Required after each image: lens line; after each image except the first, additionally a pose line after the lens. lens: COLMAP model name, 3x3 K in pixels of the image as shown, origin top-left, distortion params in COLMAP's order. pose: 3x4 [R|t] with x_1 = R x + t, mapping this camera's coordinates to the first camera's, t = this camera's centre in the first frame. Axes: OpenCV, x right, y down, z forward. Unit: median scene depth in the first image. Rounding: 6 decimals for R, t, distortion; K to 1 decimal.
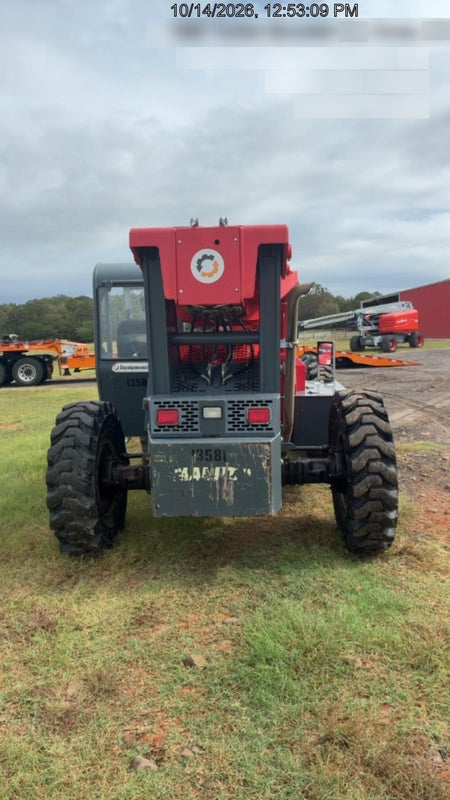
lens RADIAL K [[664.6, 0, 225.0], [0, 664.6, 400.0], [0, 0, 1]] dist [0.295233, -0.000147]
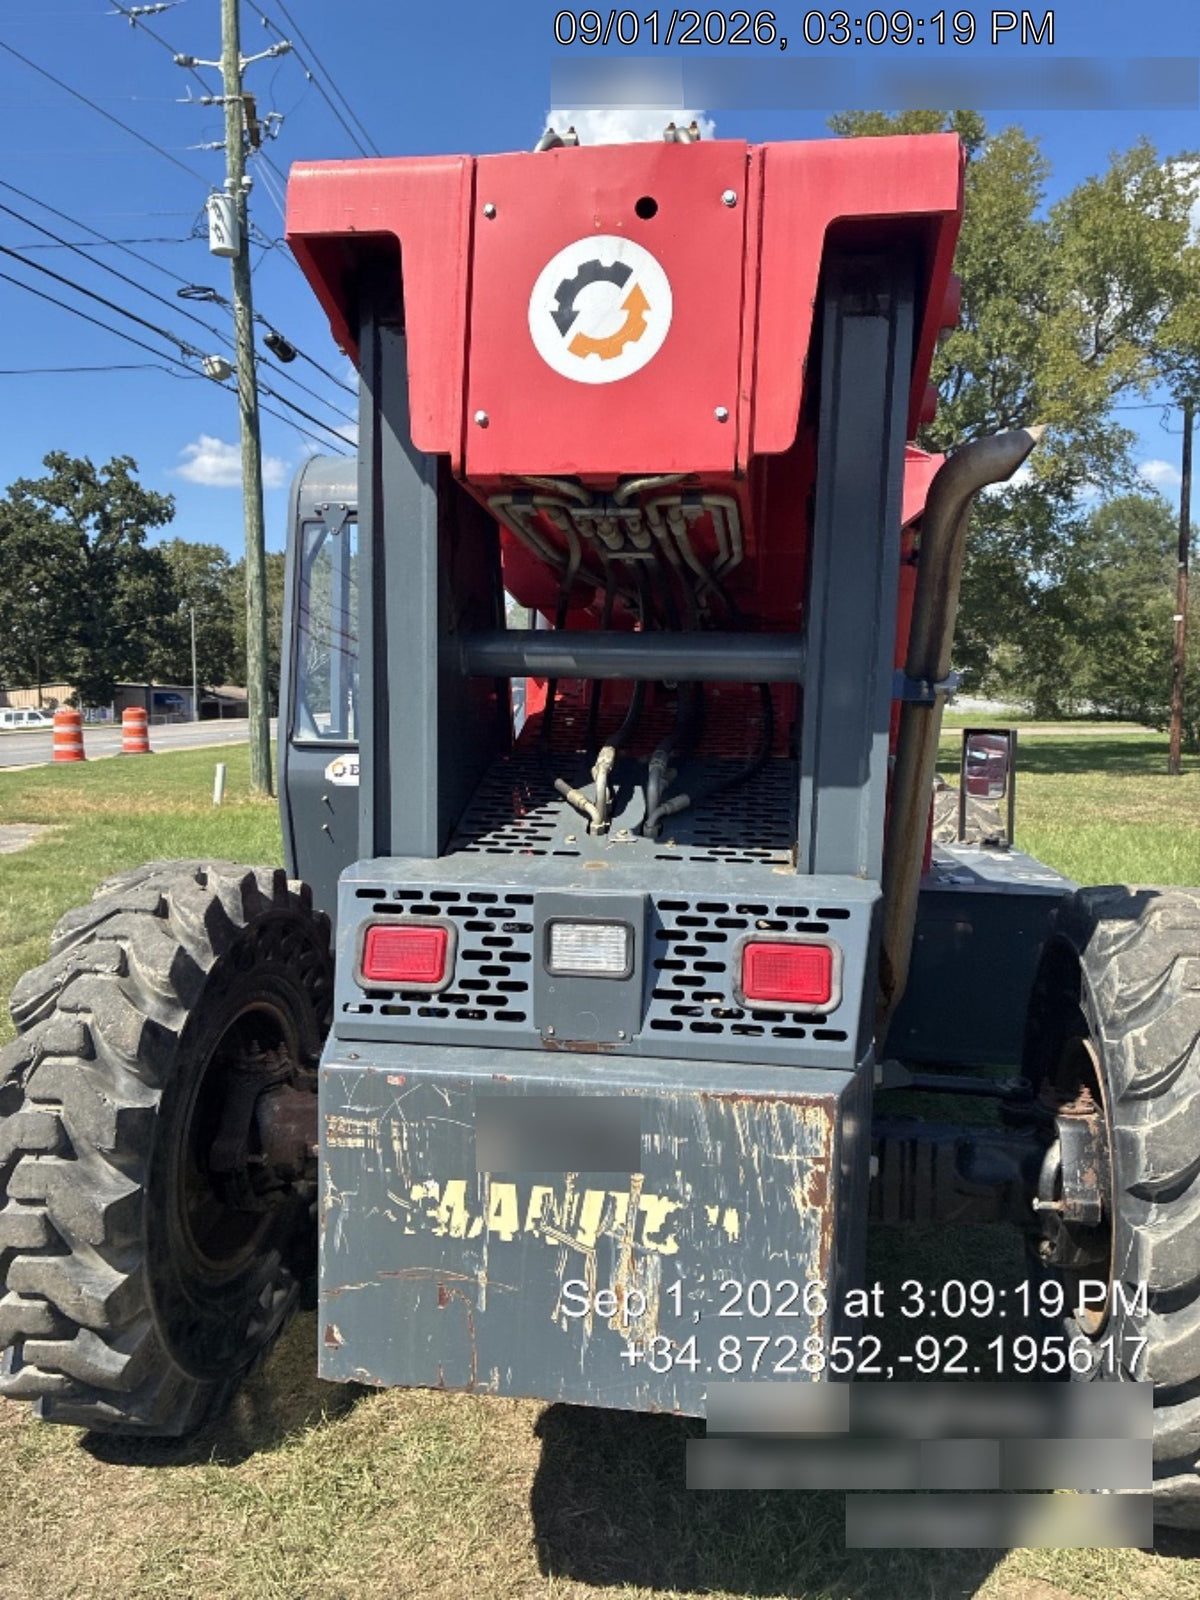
lens RADIAL K [[1333.8, 0, 639.7], [0, 1333.8, 799.9], [0, 0, 1]] dist [0.063622, -0.007560]
pose [[0.997147, 0.057068, -0.049409, 0.019003], [-0.060013, 0.996373, -0.060332, -0.005686], [0.045787, 0.063125, 0.996955, 0.529996]]
